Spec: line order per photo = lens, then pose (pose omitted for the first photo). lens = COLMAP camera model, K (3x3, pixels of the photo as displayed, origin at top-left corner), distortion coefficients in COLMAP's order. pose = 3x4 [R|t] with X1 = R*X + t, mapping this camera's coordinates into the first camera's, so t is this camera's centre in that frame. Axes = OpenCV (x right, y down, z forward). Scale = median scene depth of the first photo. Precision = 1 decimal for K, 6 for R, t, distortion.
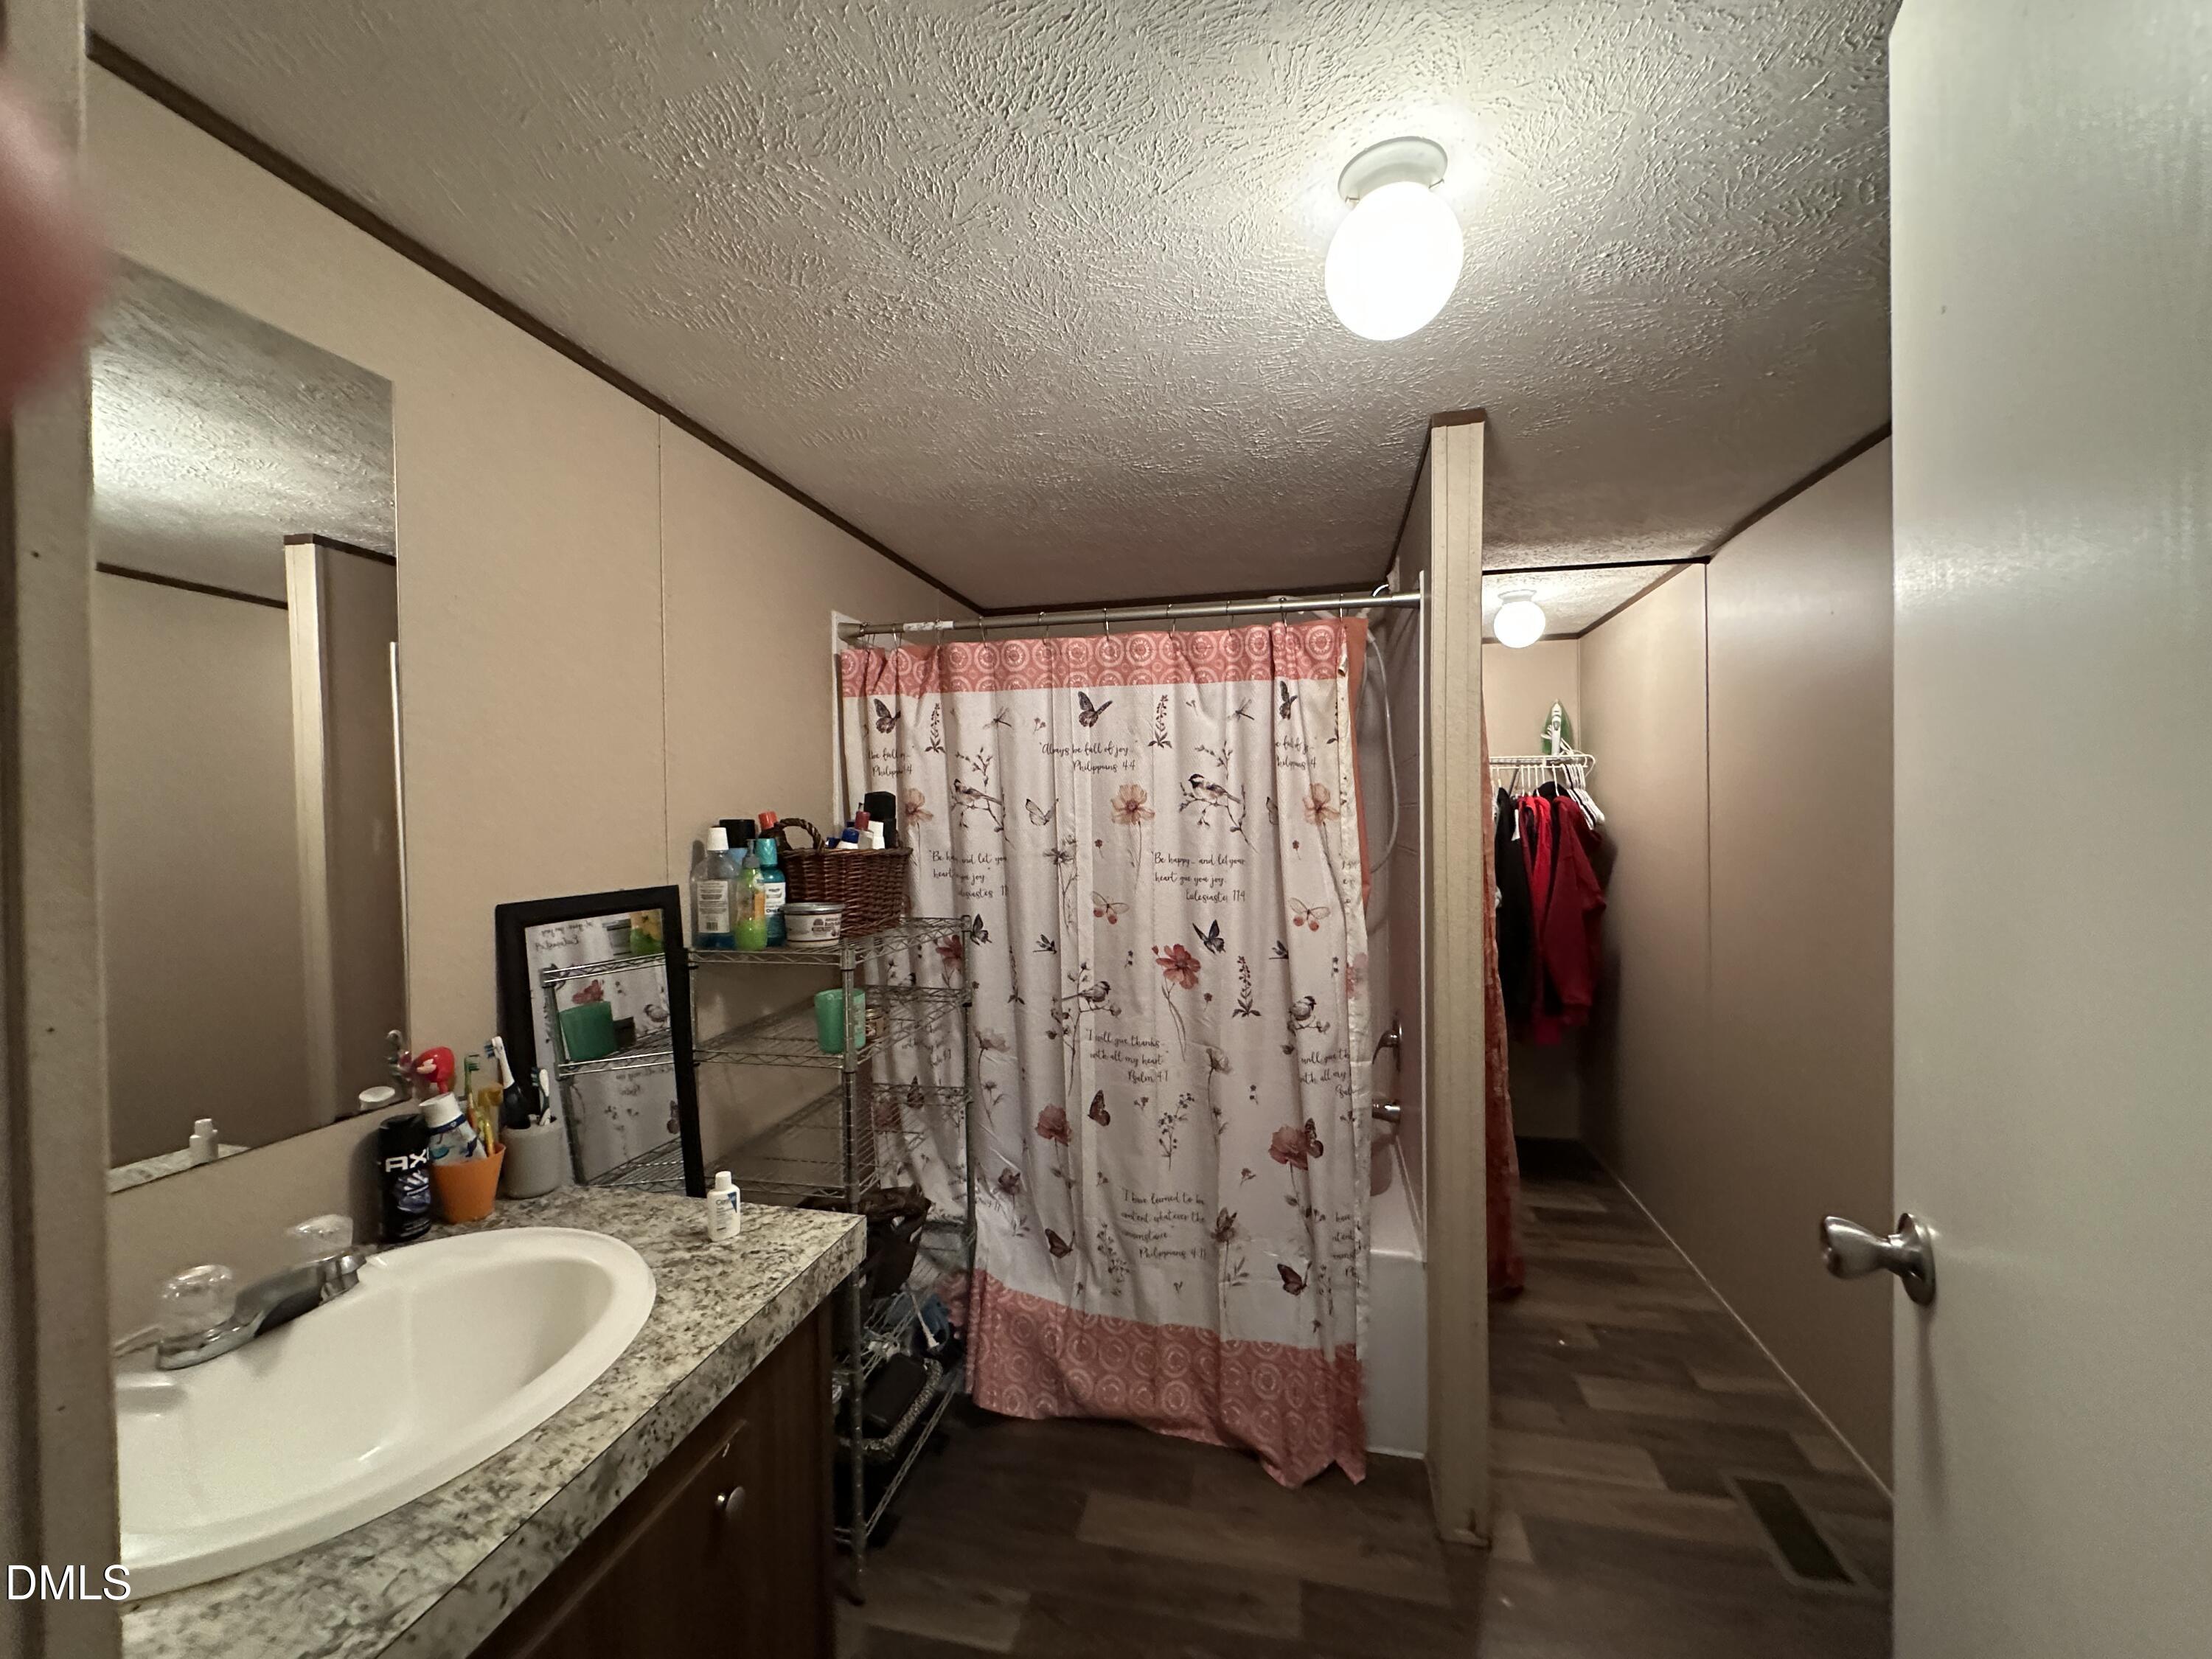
lens RADIAL K [[883.5, 0, 1105.6], [0, 883.5, 825.1], [0, 0, 1]] dist [-0.004653, 0.000819]
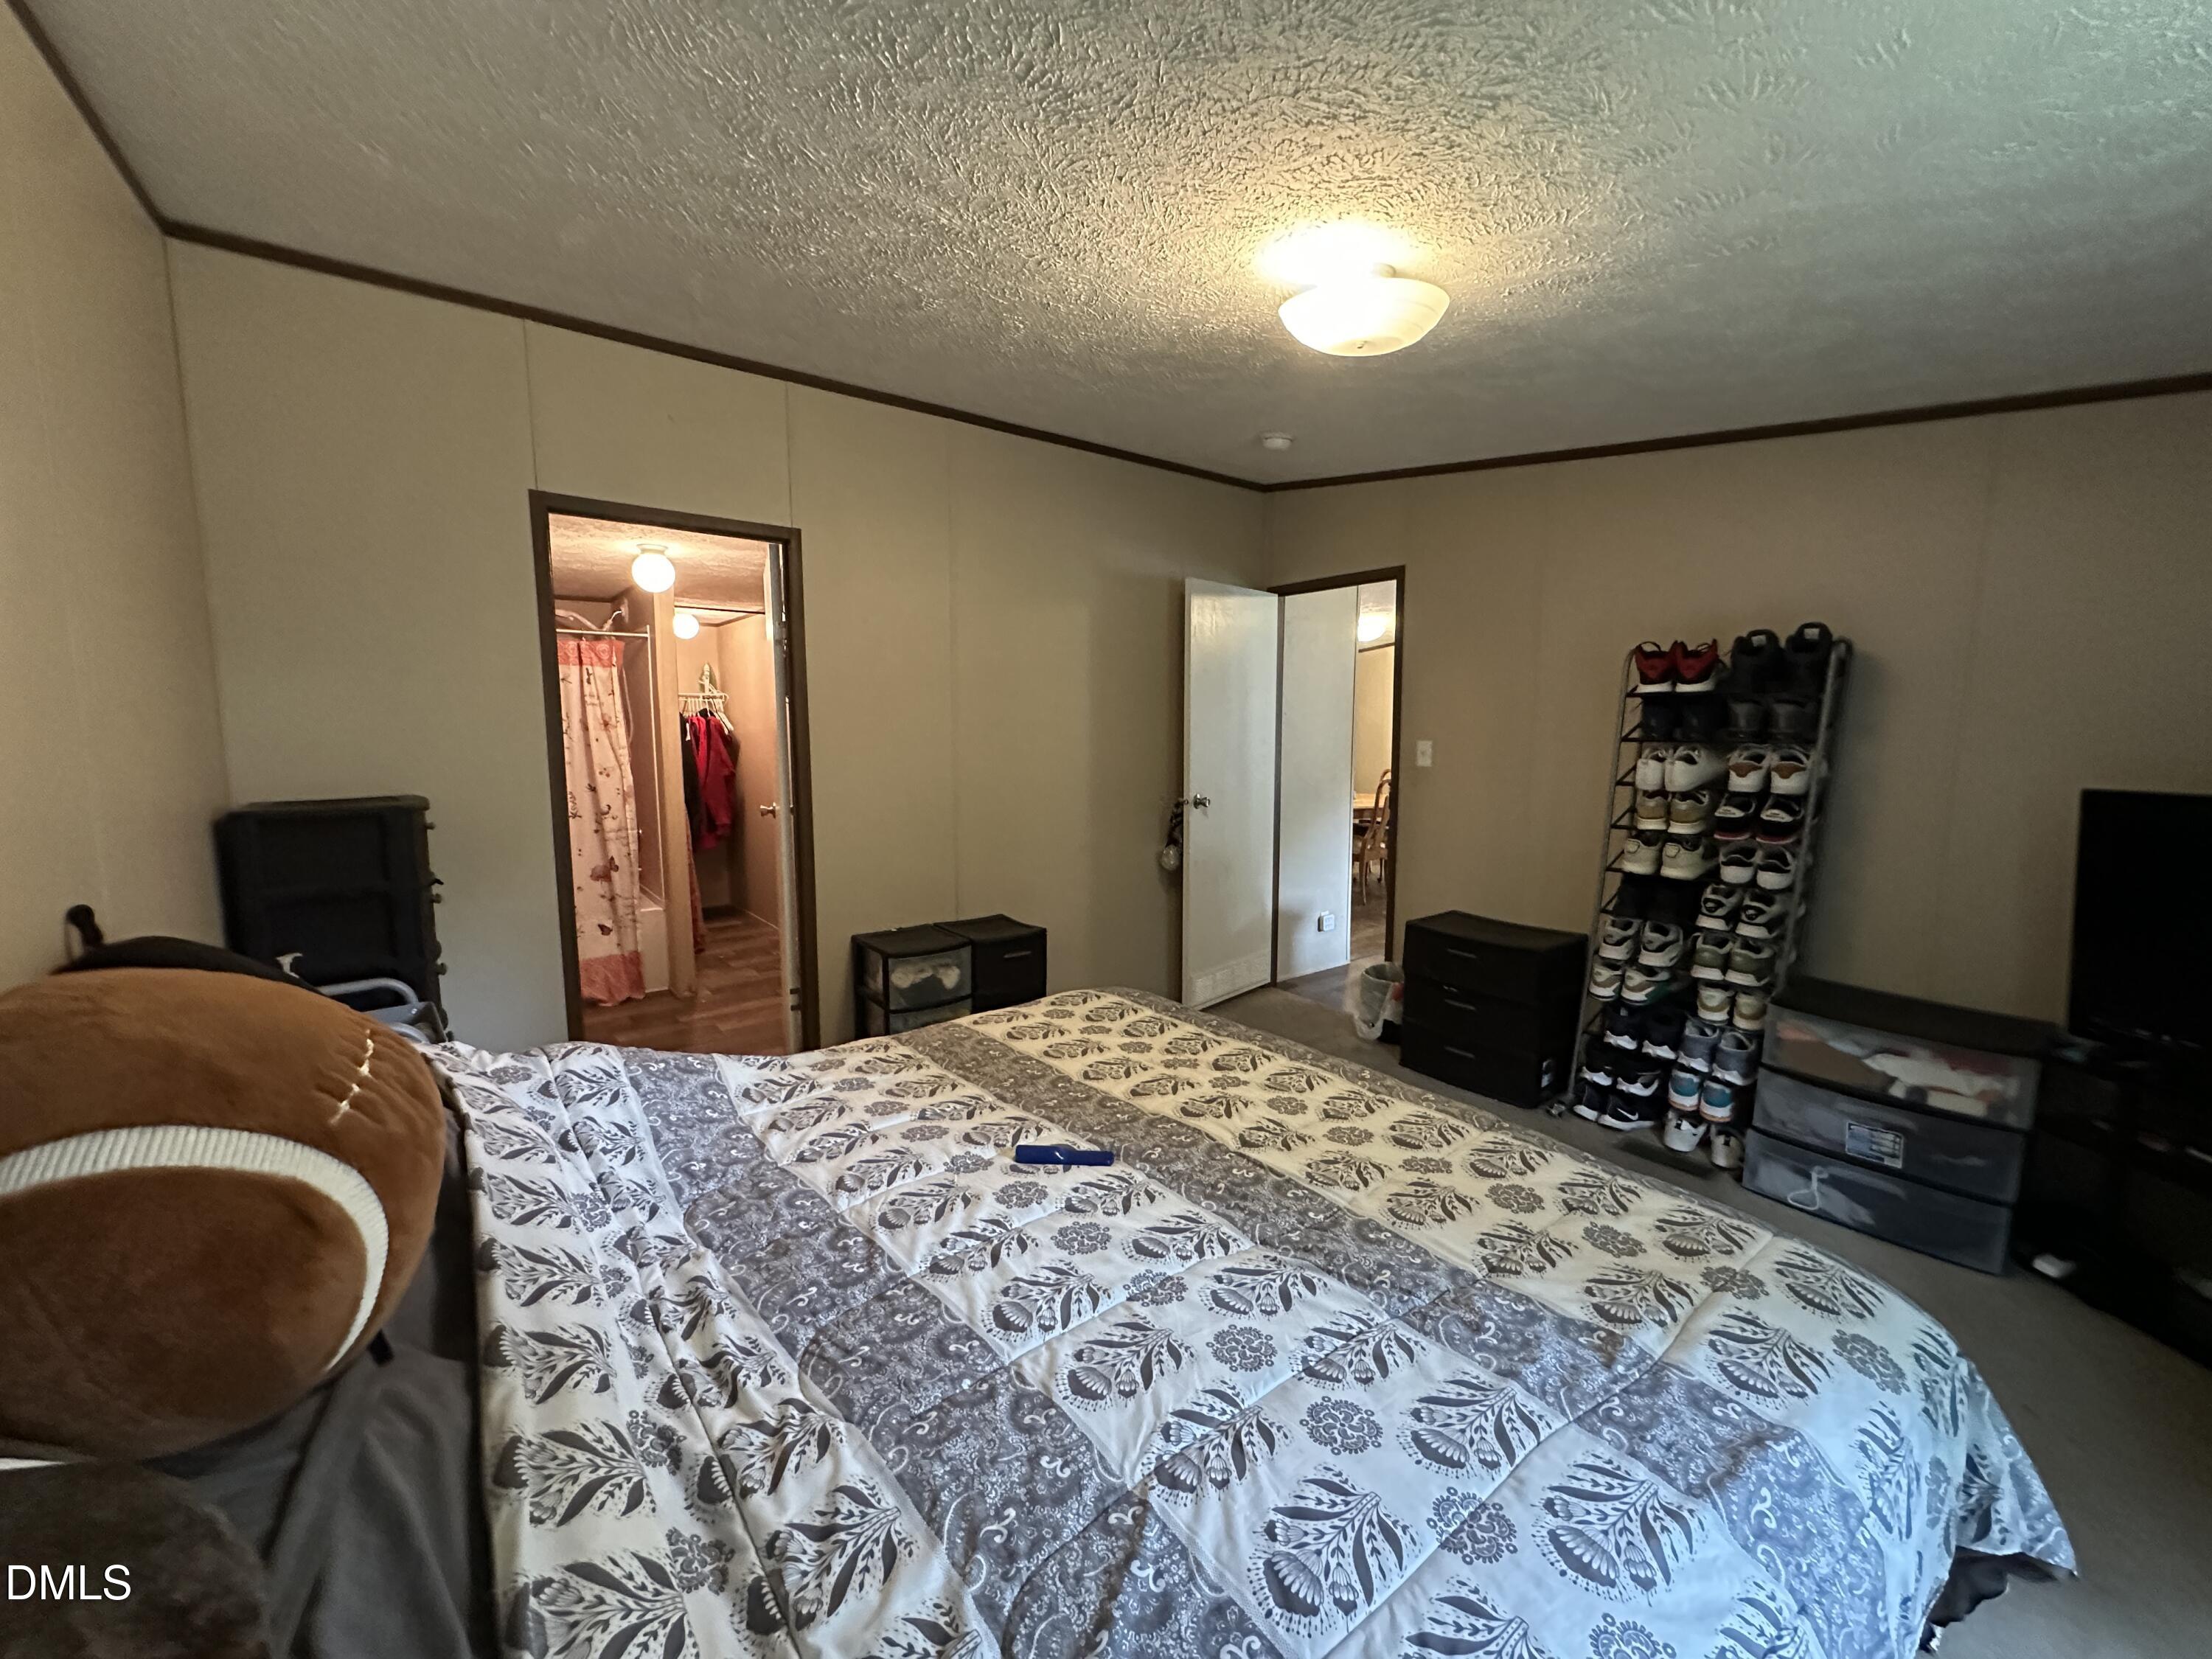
lens RADIAL K [[883.5, 0, 1084.8], [0, 883.5, 840.2], [0, 0, 1]] dist [-0.004653, 0.000819]
pose [[0.648193, -0.089873, 0.756154, -0.715544], [-0.000533, 0.992957, 0.118476, 0.008753], [-0.761476, -0.077199, 0.643580, -1.450801]]
